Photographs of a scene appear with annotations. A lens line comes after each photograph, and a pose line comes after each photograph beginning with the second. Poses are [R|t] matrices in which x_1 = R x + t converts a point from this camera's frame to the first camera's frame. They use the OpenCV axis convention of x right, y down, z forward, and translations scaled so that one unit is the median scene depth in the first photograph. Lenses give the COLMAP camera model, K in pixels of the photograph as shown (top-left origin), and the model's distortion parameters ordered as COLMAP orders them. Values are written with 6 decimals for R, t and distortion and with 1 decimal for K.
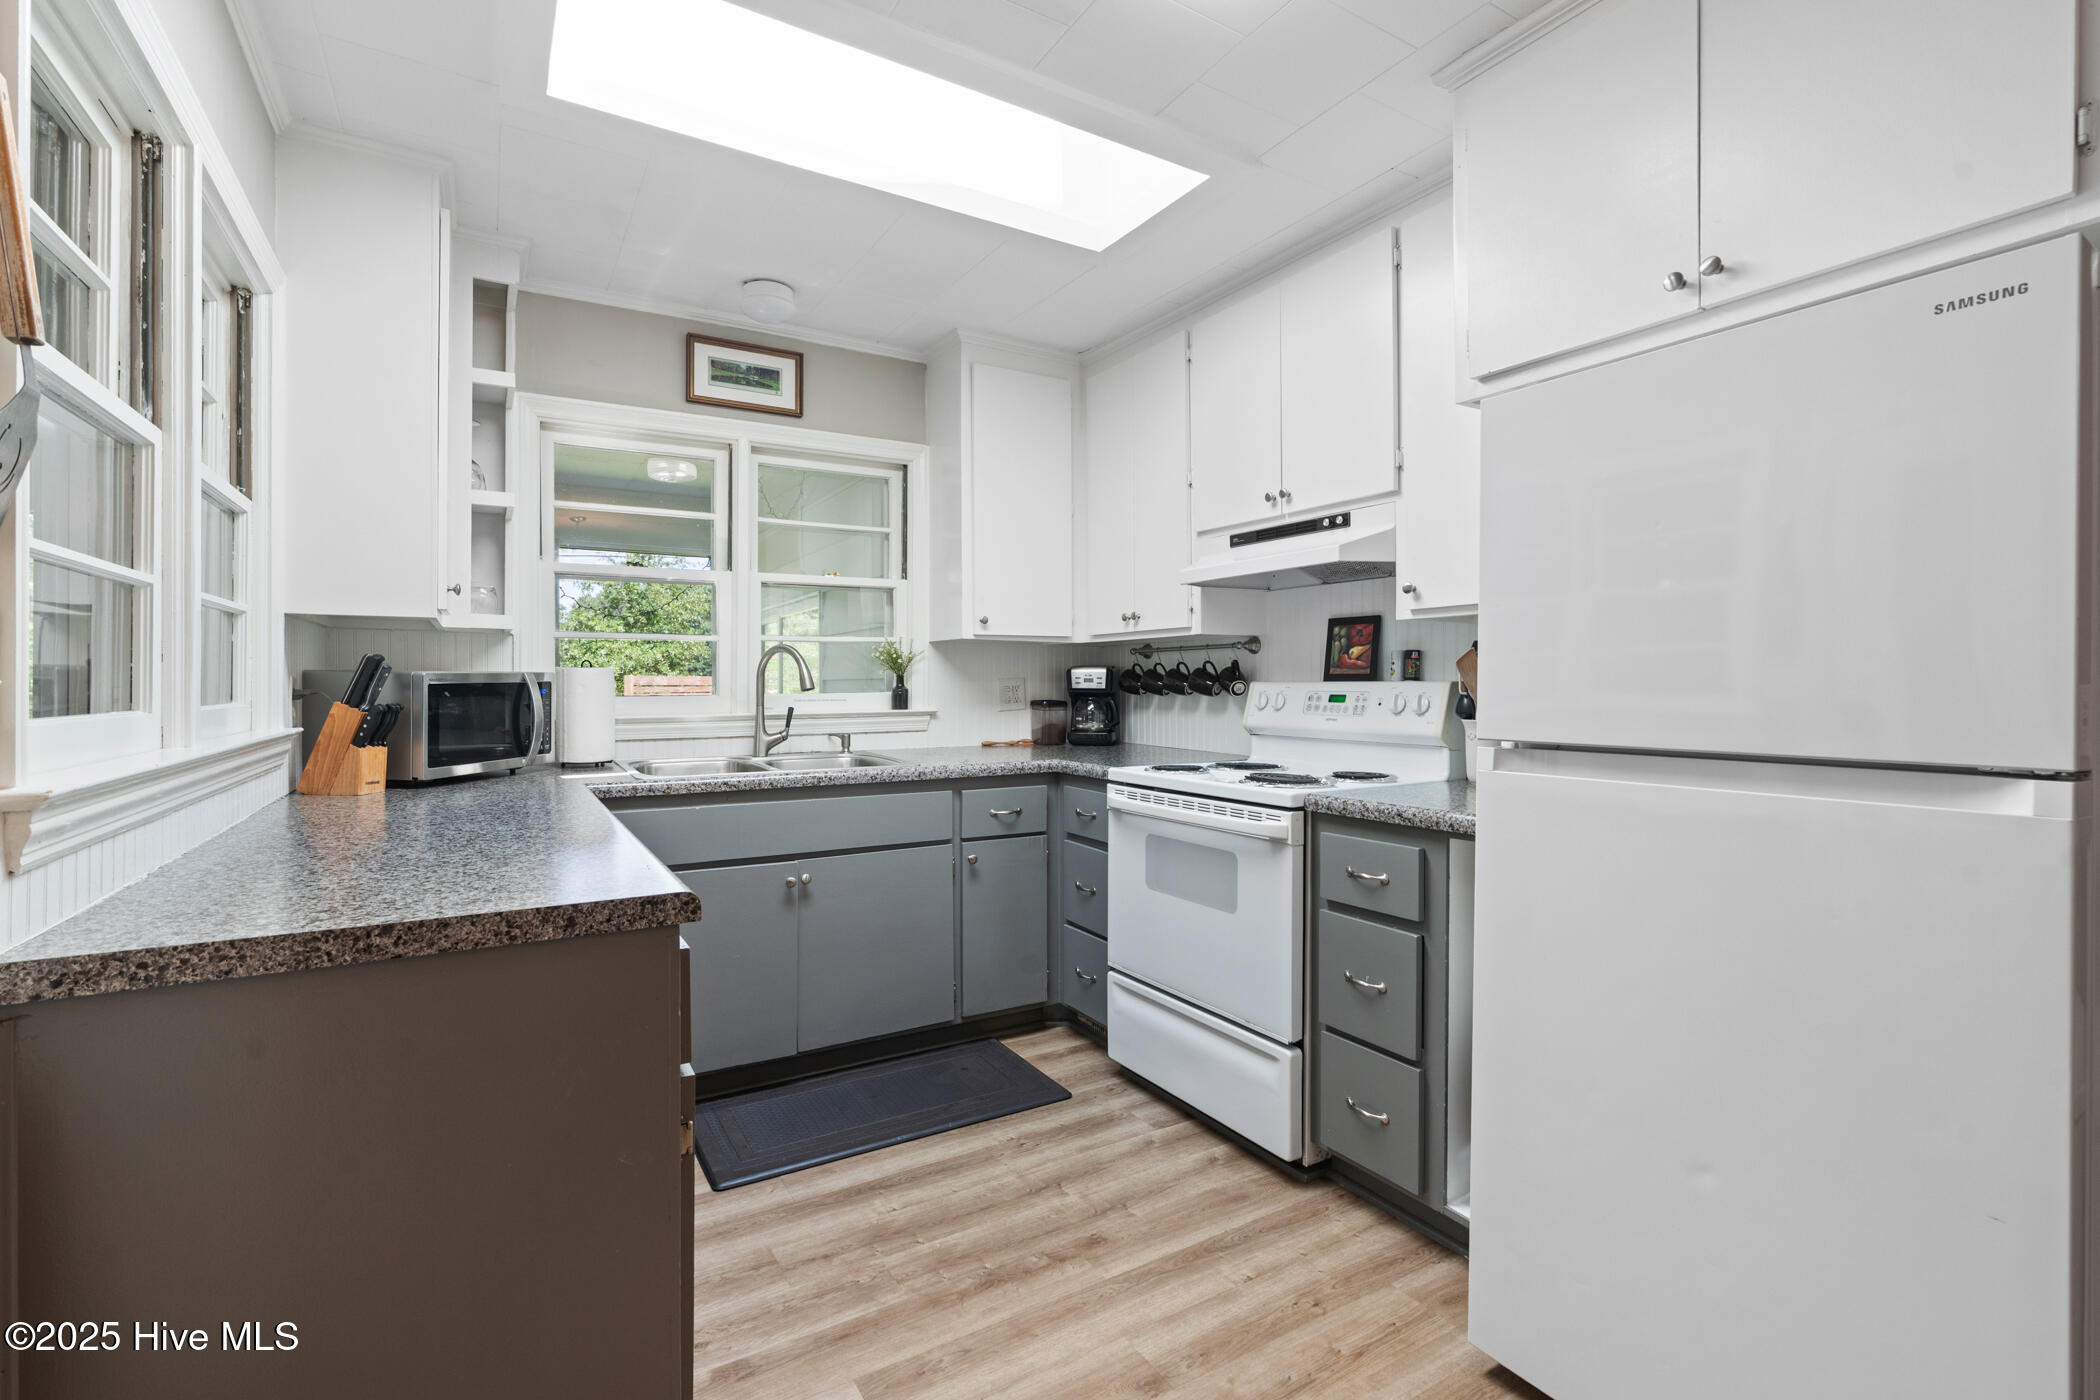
lens RADIAL K [[952.7, 0, 1052.4], [0, 952.7, 682.0], [0, 0, 1]] dist [0.012221, 0.000343]
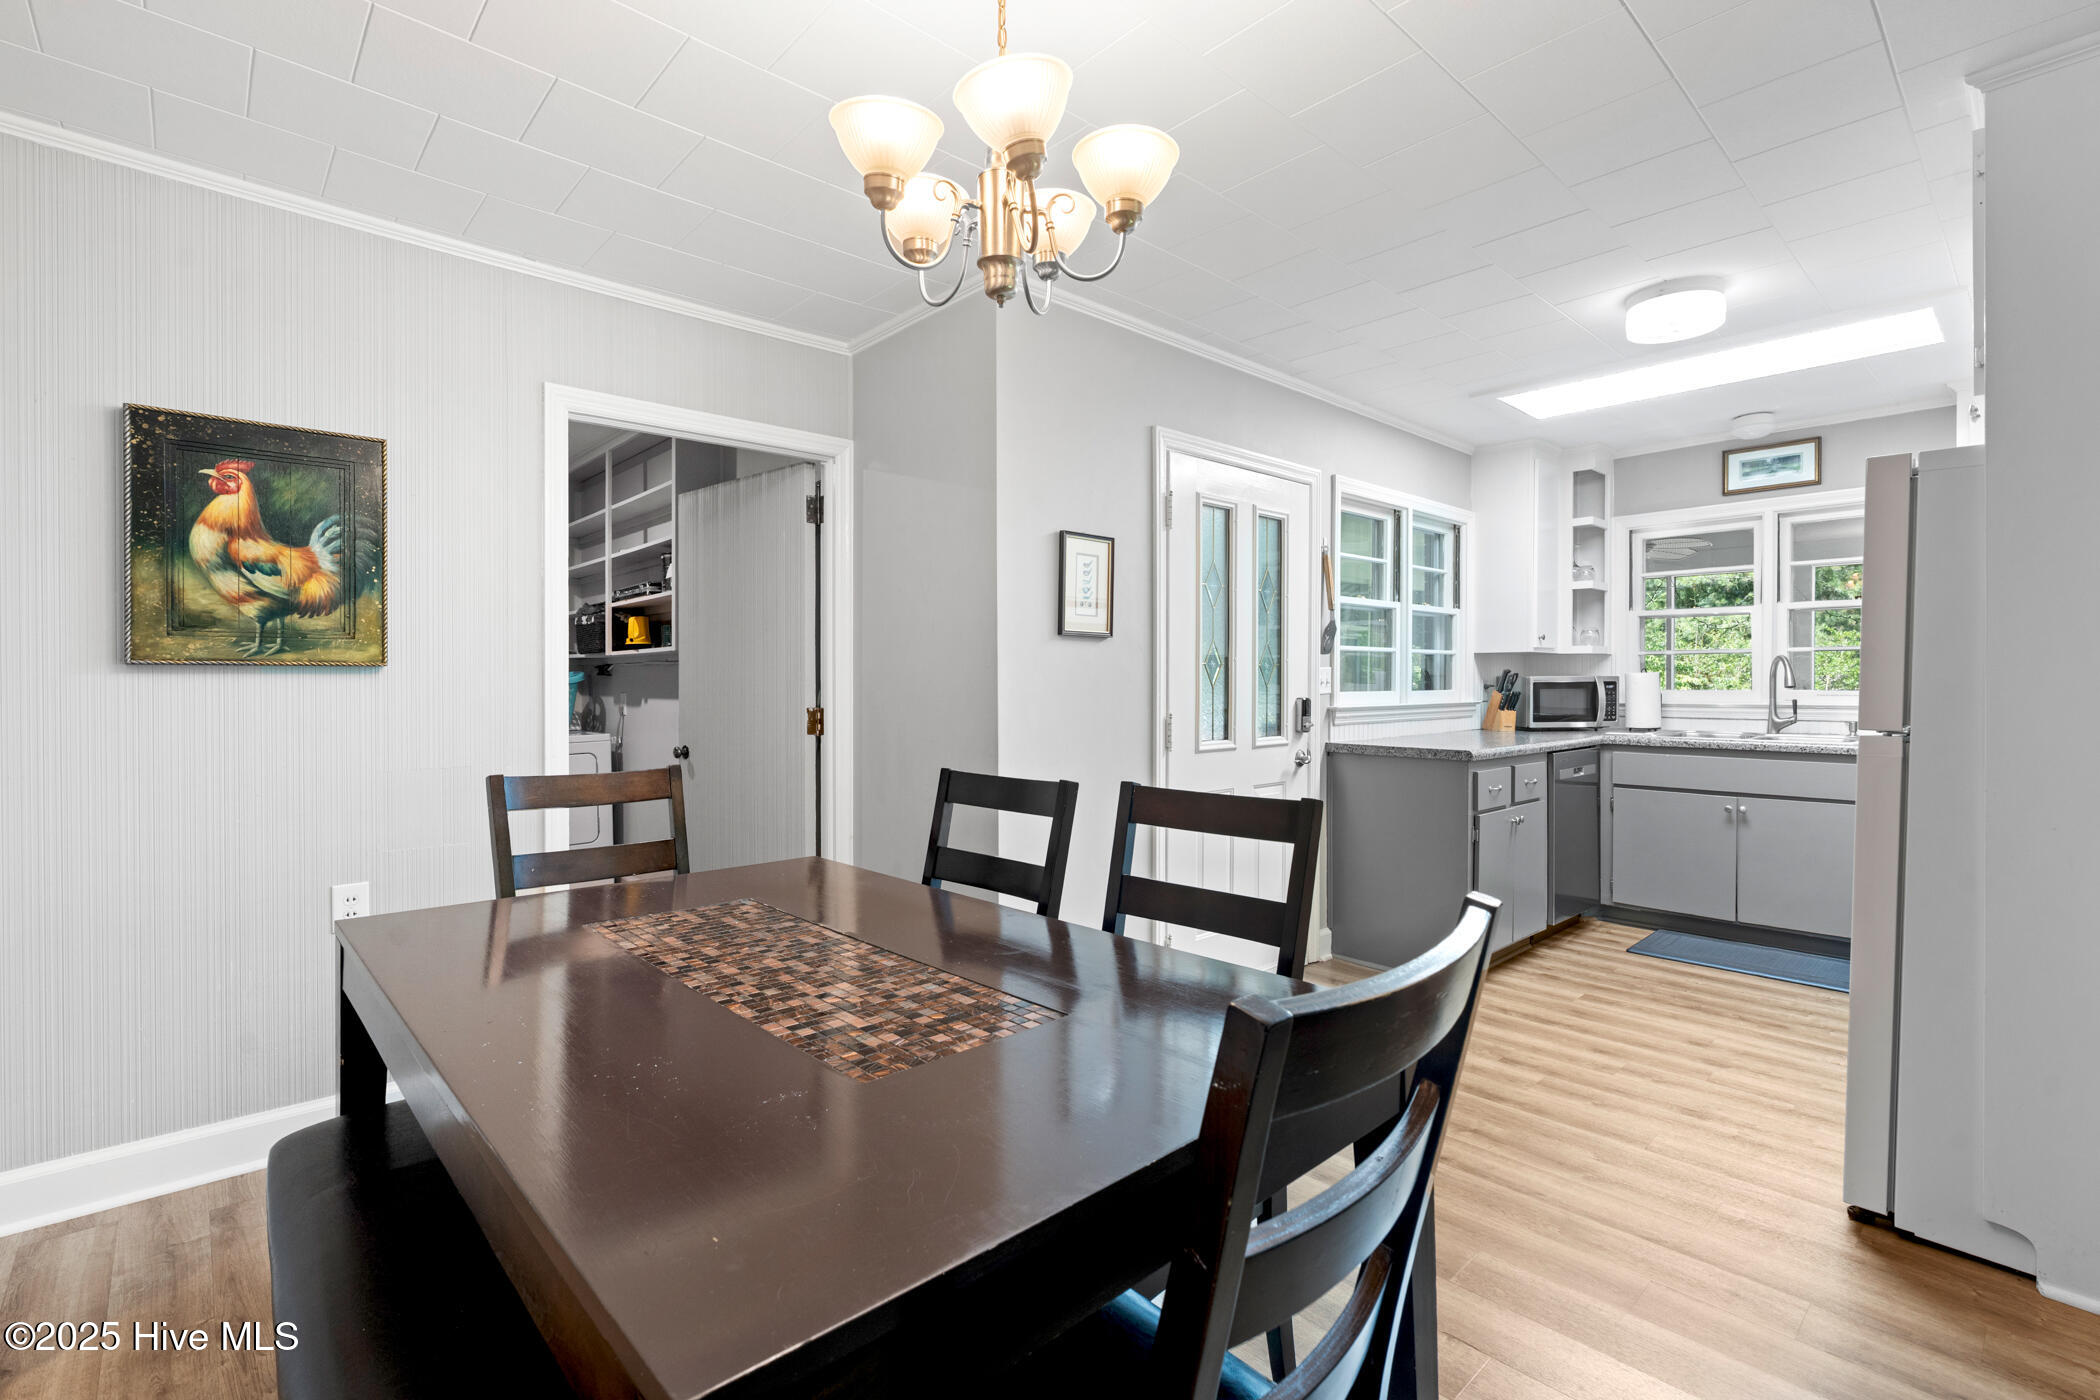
lens RADIAL K [[952.7, 0, 1062.6], [0, 952.7, 685.3], [0, 0, 1]] dist [0.012221, 0.000343]
pose [[0.209399, 0.006984, -0.977805, 1.030549], [0.001982, 0.999969, 0.007567, -0.008251], [0.977828, -0.003523, 0.209379, -0.397526]]
